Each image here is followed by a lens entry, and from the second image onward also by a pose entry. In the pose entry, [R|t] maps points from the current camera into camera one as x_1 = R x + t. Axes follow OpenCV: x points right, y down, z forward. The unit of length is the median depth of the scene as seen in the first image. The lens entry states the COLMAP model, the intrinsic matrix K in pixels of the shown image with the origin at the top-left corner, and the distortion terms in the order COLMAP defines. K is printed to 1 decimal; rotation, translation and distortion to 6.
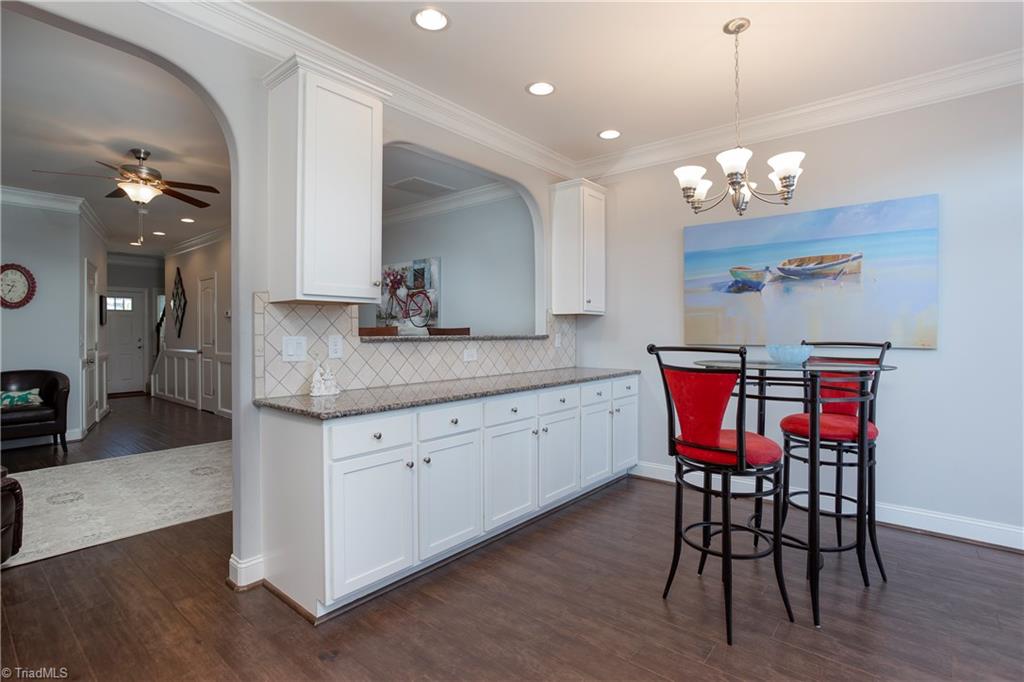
lens RADIAL K [[497.1, 0, 512.0], [0, 497.1, 341.0], [0, 0, 1]] dist [-0.013506, 0.000677]
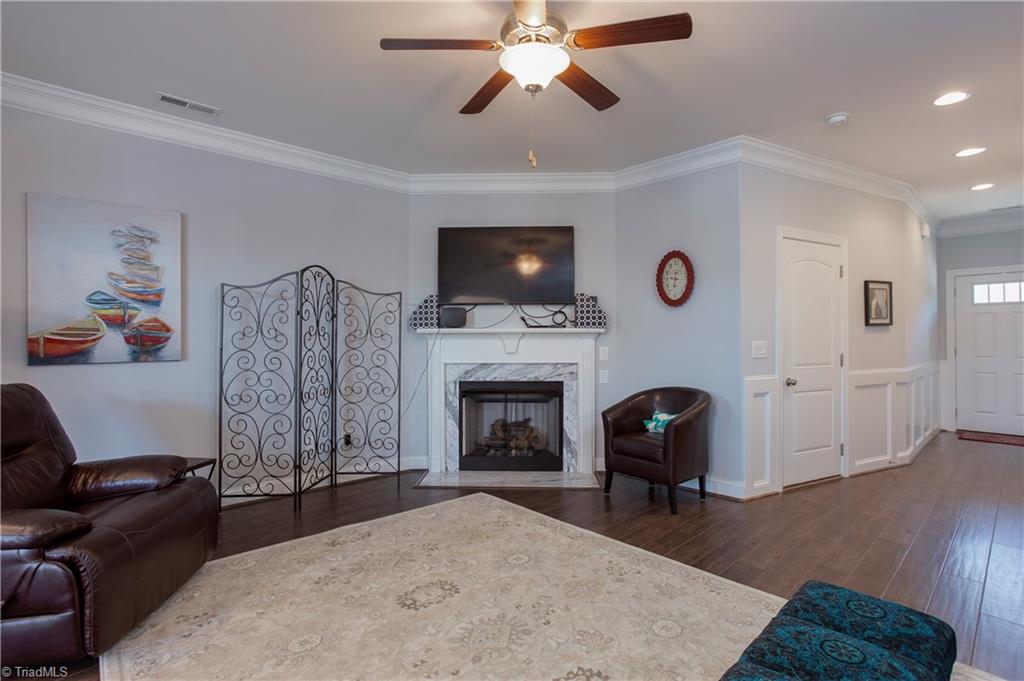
lens RADIAL K [[515.8, 0, 512.0], [0, 515.8, 340.5], [0, 0, 1]] dist [-0.016882, 0.000219]
pose [[-0.101419, 0.008686, -0.994806, -0.148884], [-0.019960, 0.999743, 0.010764, -0.015129], [0.994644, 0.020948, -0.101219, 0.713759]]
